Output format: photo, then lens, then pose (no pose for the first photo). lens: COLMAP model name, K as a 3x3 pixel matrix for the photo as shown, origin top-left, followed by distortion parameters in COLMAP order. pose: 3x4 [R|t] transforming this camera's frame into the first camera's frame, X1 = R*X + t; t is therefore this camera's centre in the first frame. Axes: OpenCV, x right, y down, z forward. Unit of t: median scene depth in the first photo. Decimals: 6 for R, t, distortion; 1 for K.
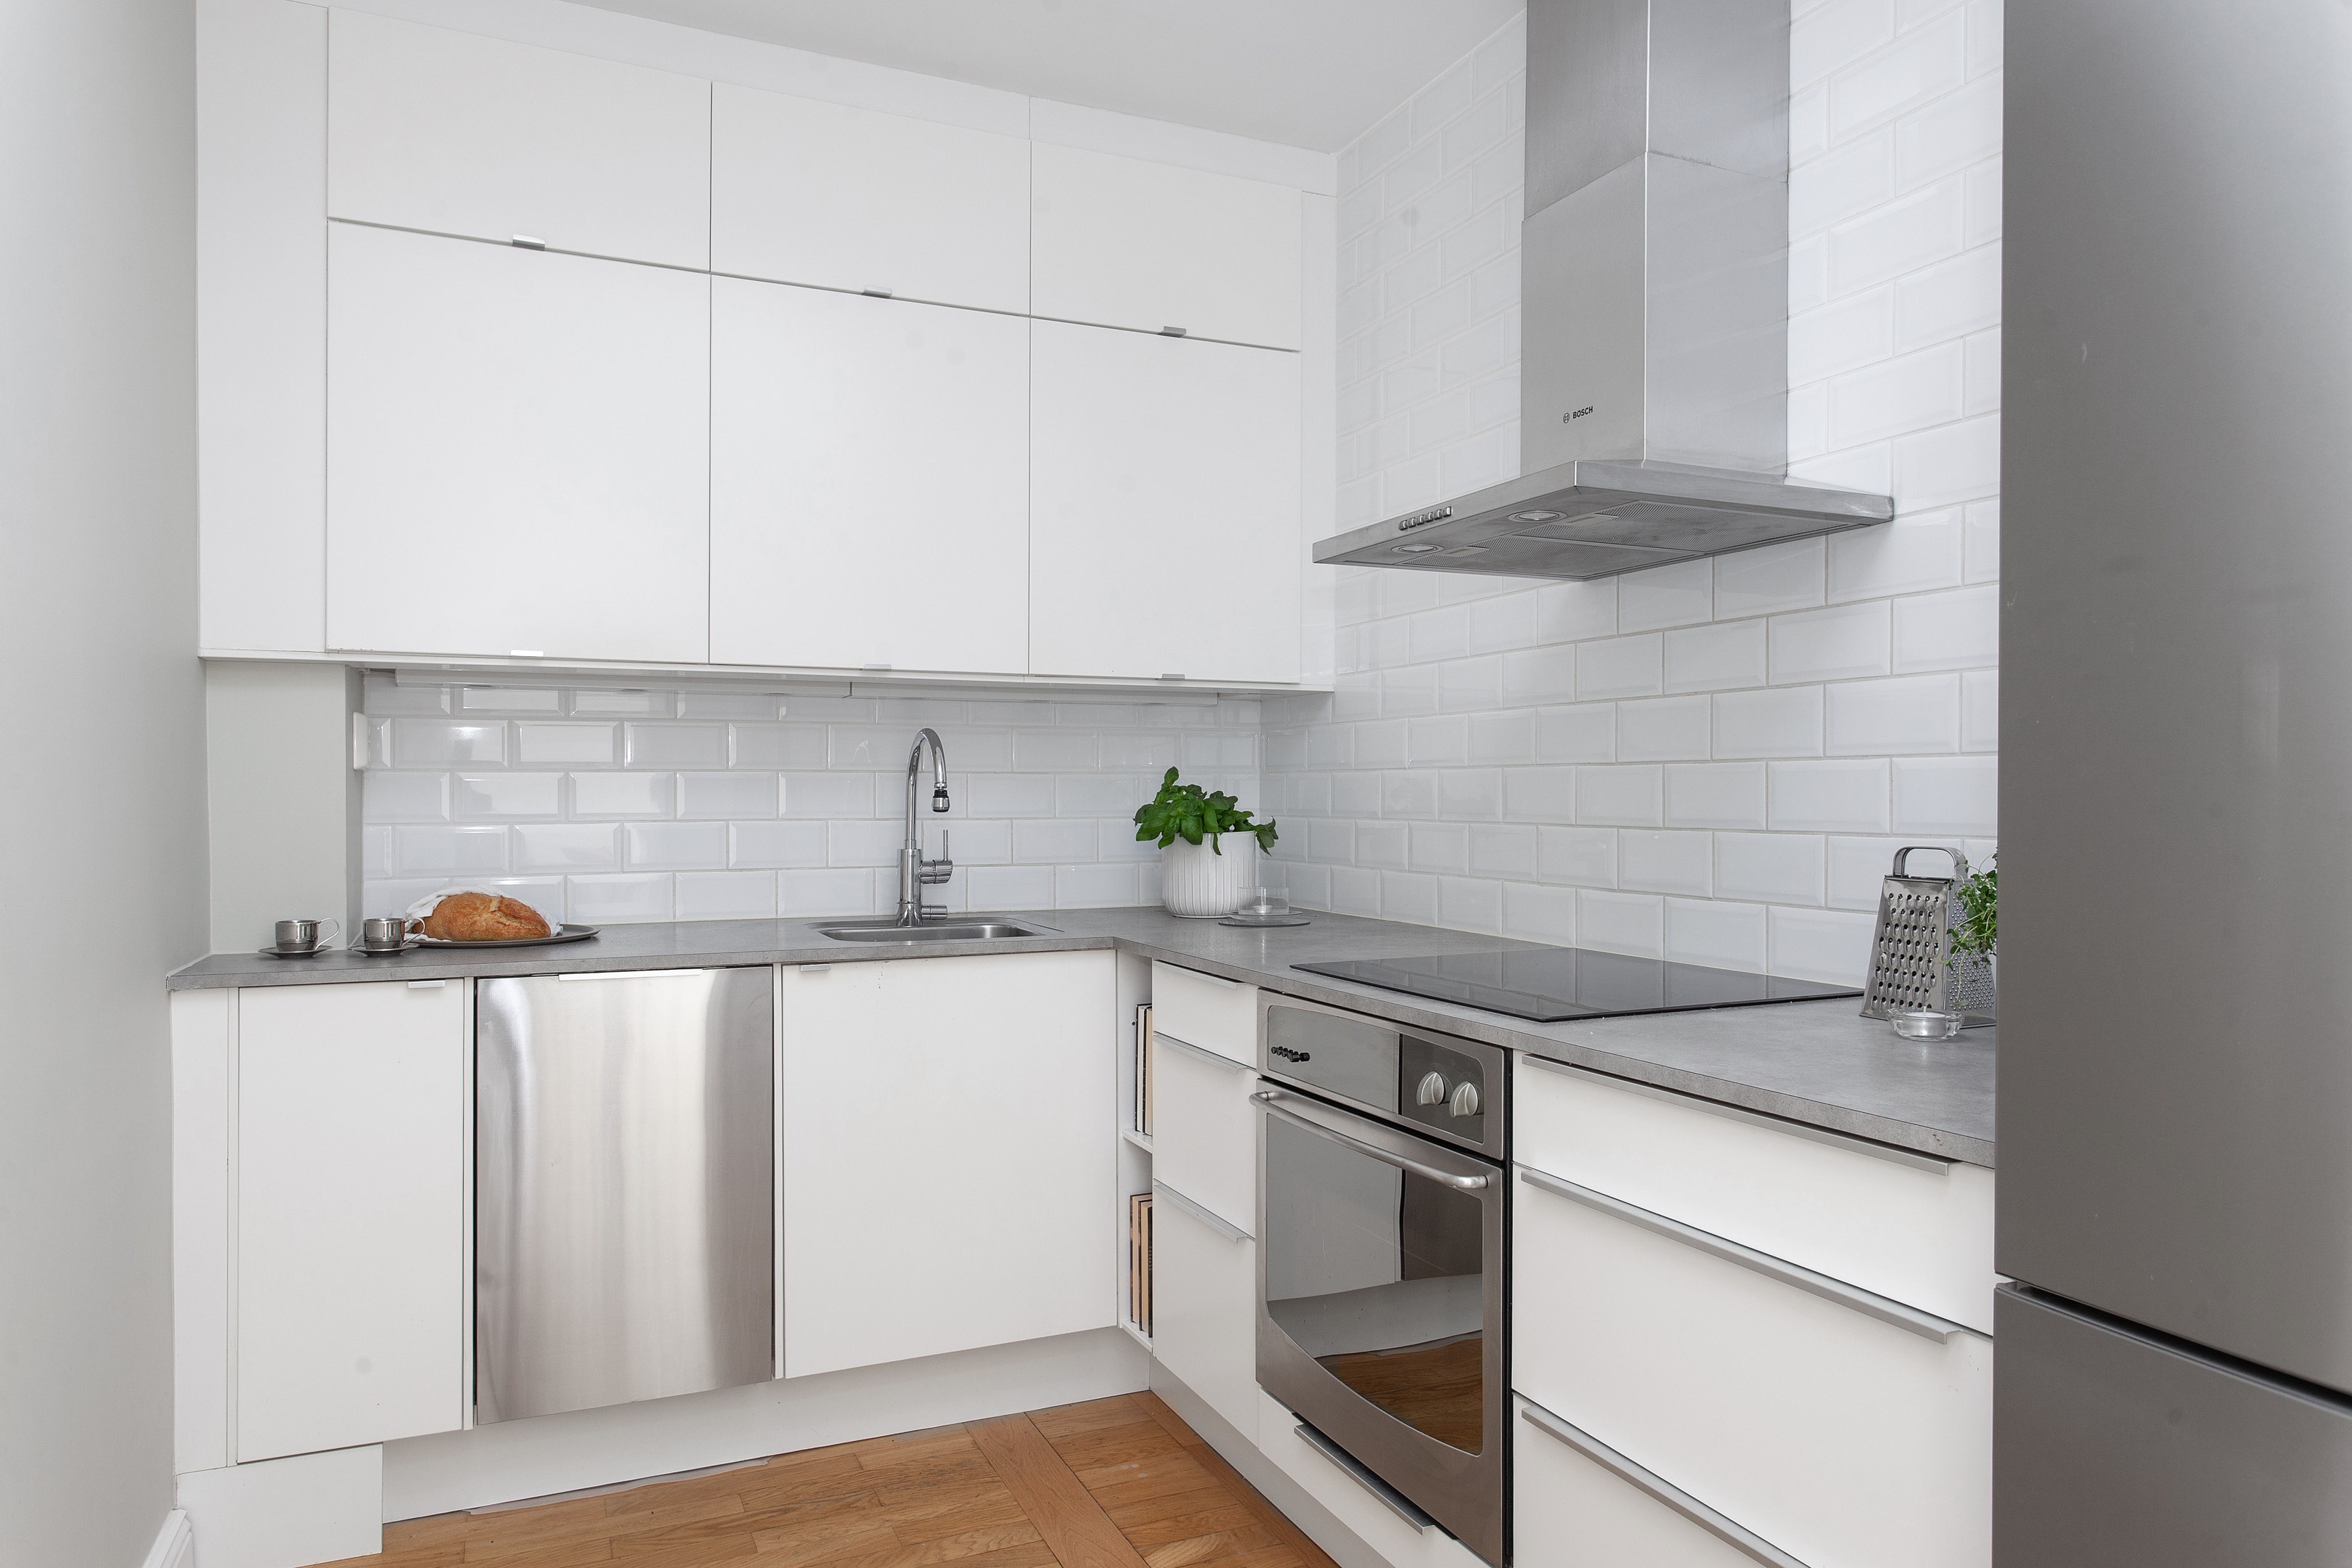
lens RADIAL K [[1475.8, 0, 1176.0], [0, 1475.8, 784.0], [0, 0, 1]] dist [0.000245, 0.001670]
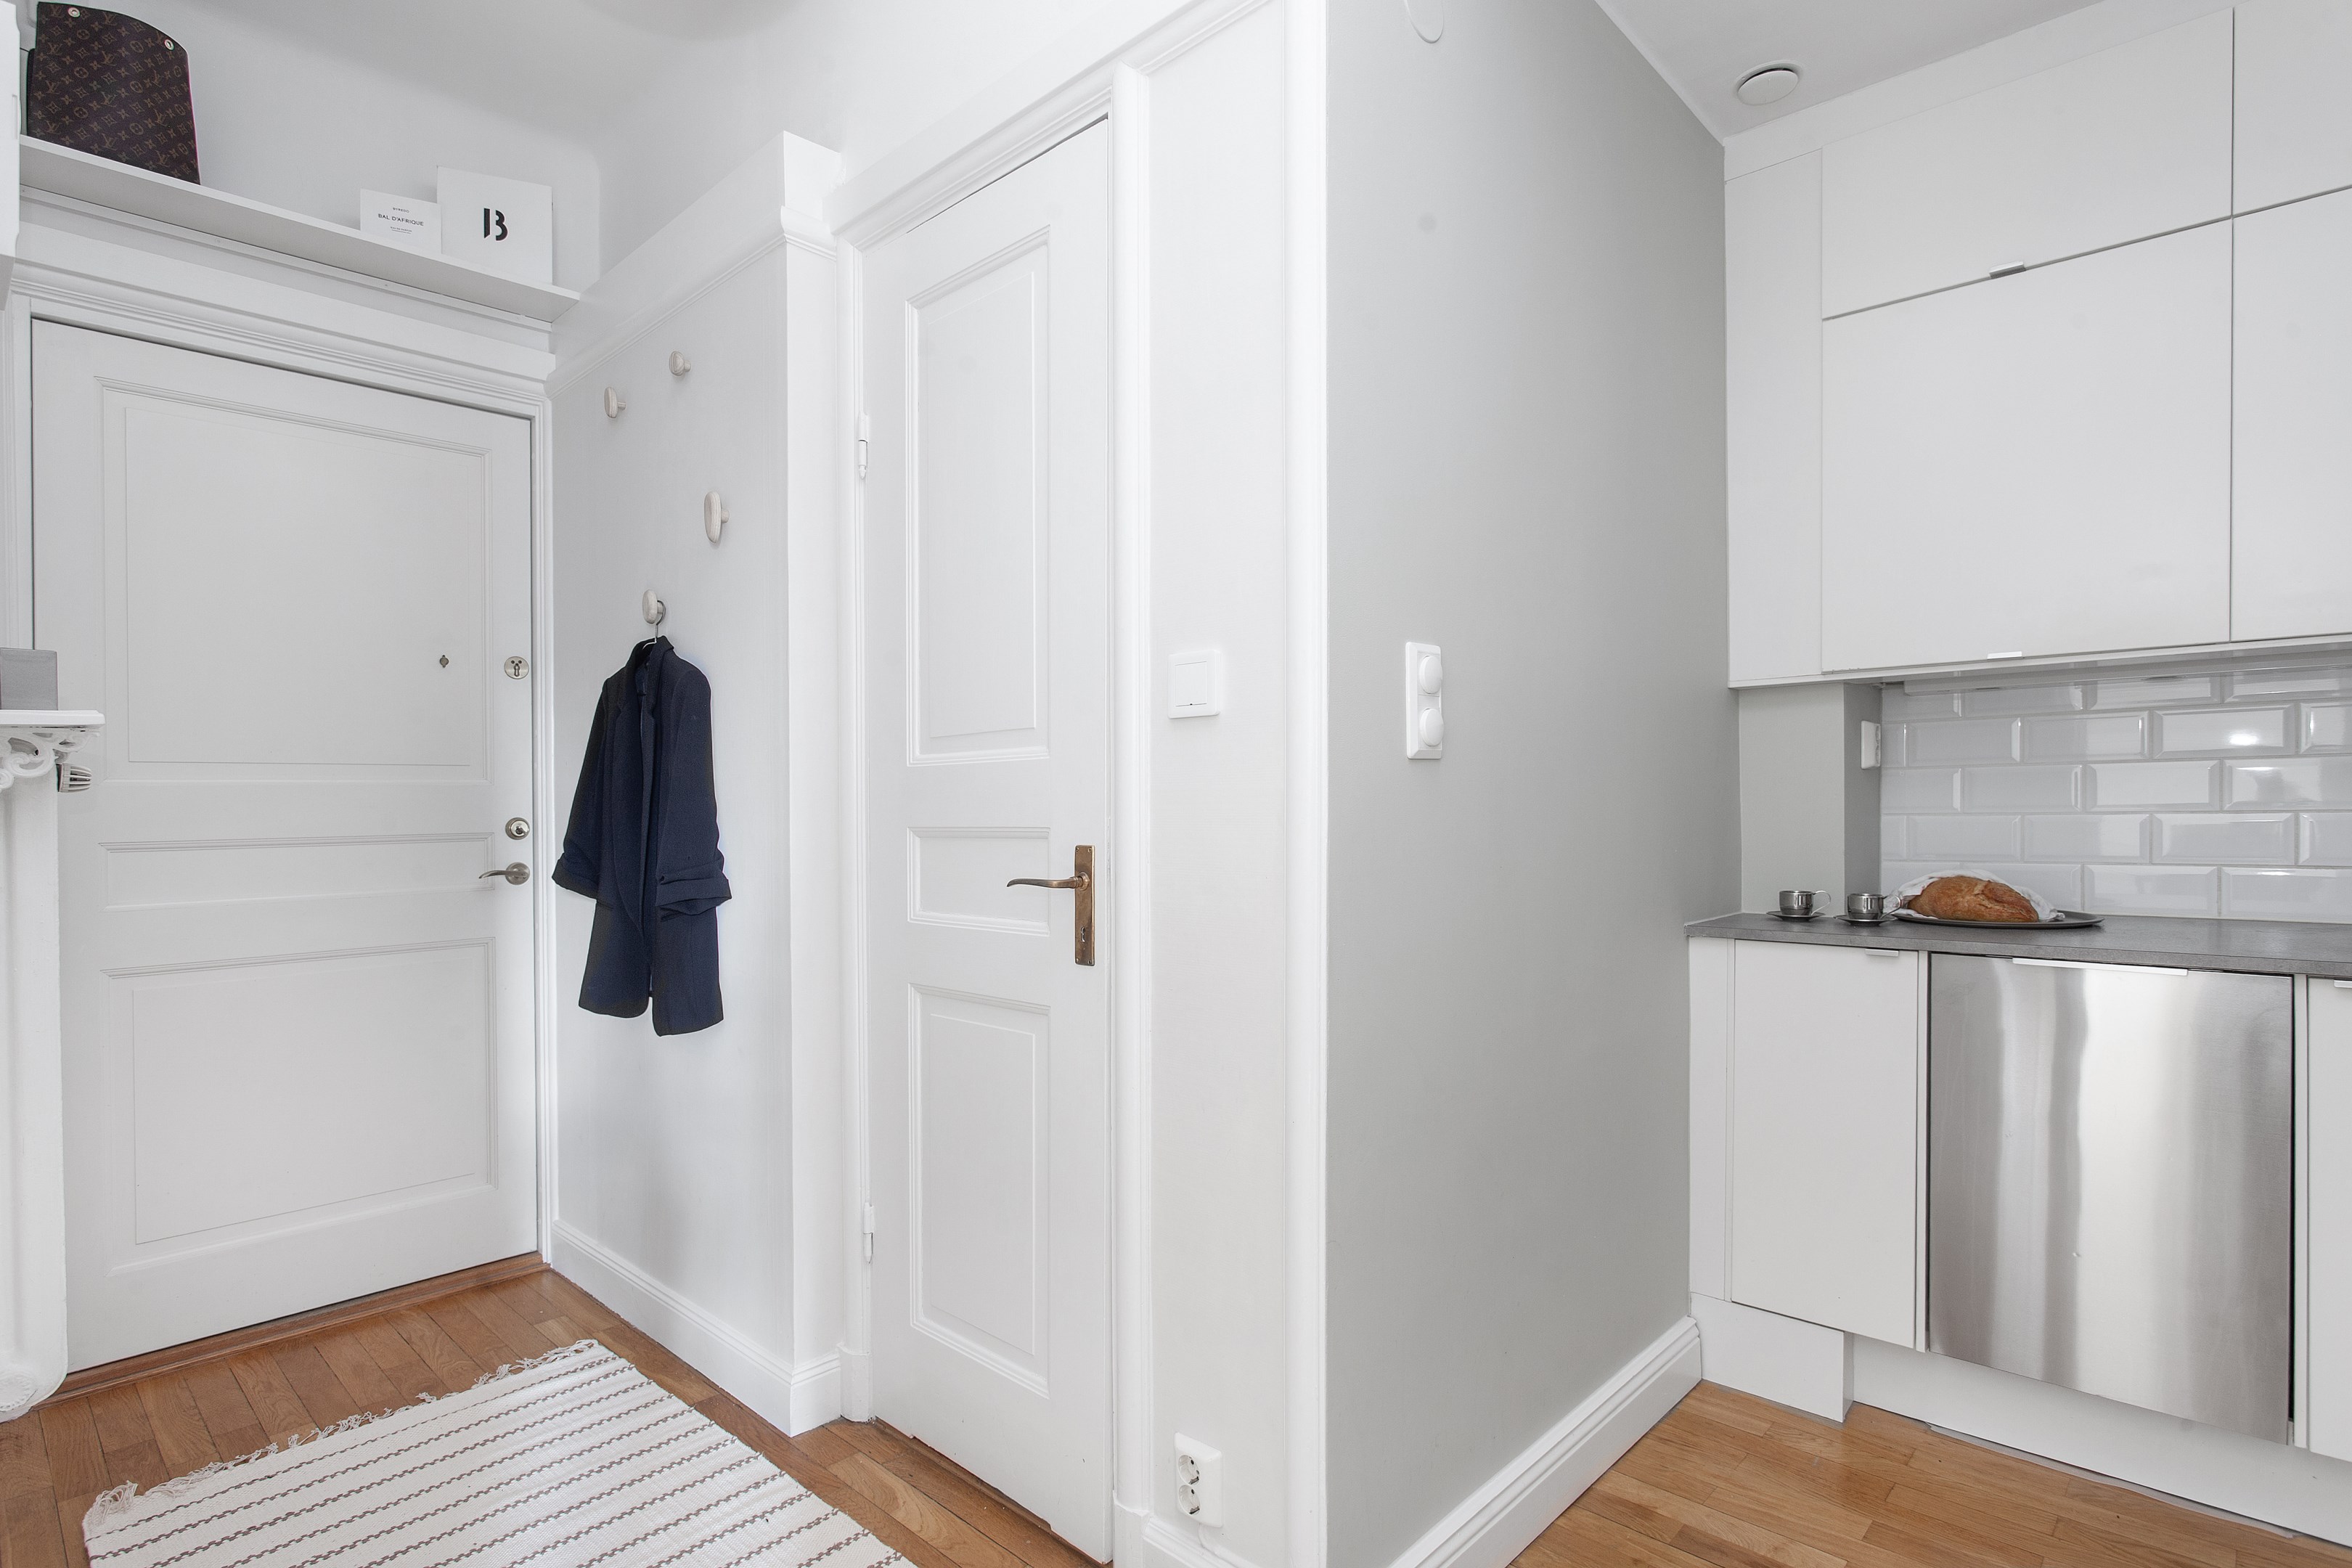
lens RADIAL K [[1212.0, 0, 1176.0], [0, 1212.0, 784.0], [0, 0, 1]] dist [-0.000999, 0.001003]
pose [[0.386686, -0.019442, -0.922006, 0.139991], [0.023914, 0.999653, -0.011050, 0.000245], [0.921901, -0.017776, 0.387017, 0.107054]]
